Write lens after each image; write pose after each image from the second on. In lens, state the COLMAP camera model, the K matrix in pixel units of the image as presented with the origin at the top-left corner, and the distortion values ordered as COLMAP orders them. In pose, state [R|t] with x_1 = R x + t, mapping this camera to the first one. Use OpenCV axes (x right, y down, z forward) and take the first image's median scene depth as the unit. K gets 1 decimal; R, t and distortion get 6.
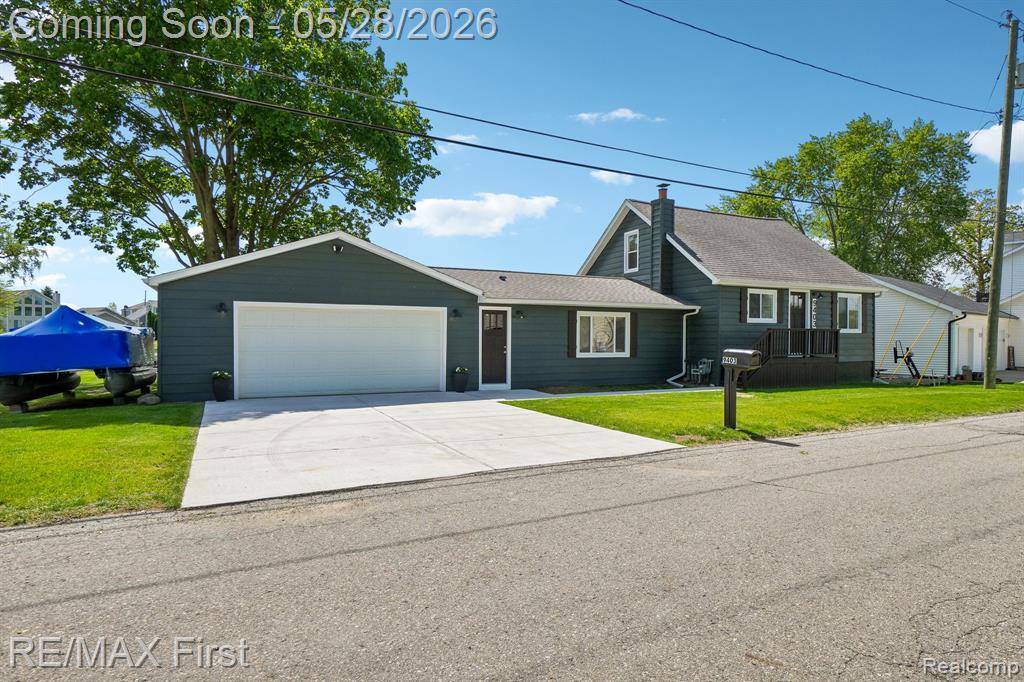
lens RADIAL K [[579.8, 0, 518.7], [0, 579.8, 334.3], [0, 0, 1]] dist [-0.004218, -0.000174]
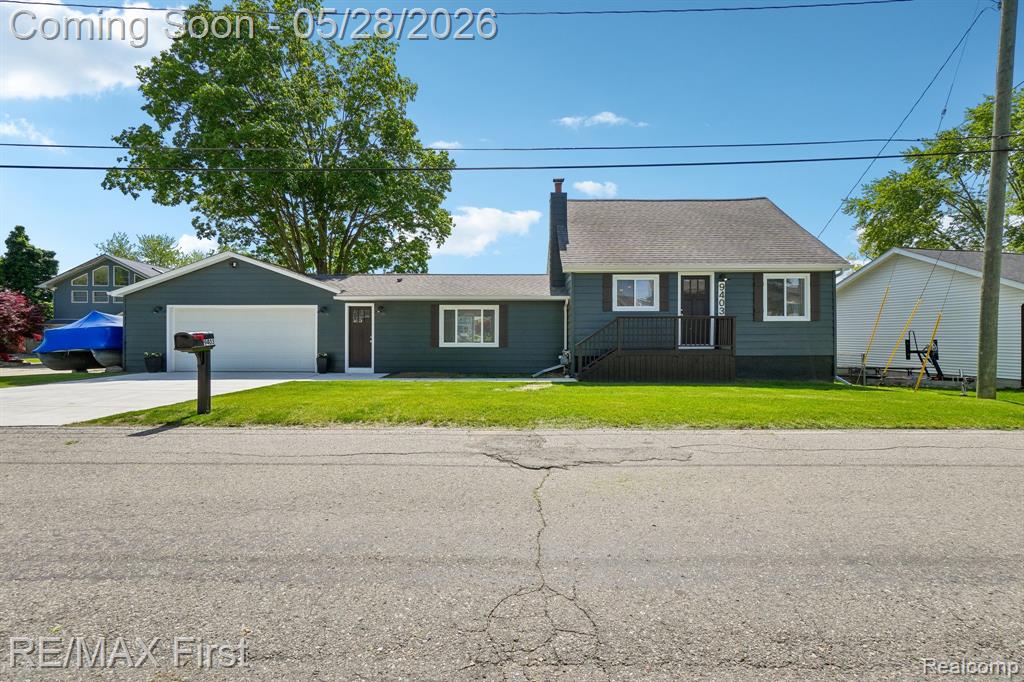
lens RADIAL K [[449.0, 0, 513.8], [0, 449.0, 329.6], [0, 0, 1]] dist [-0.003410, 0.000359]
pose [[0.887520, -0.008651, -0.460689, 0.592965], [0.006456, 0.999959, -0.006340, 0.012917], [0.460725, 0.002652, 0.887539, 0.286986]]
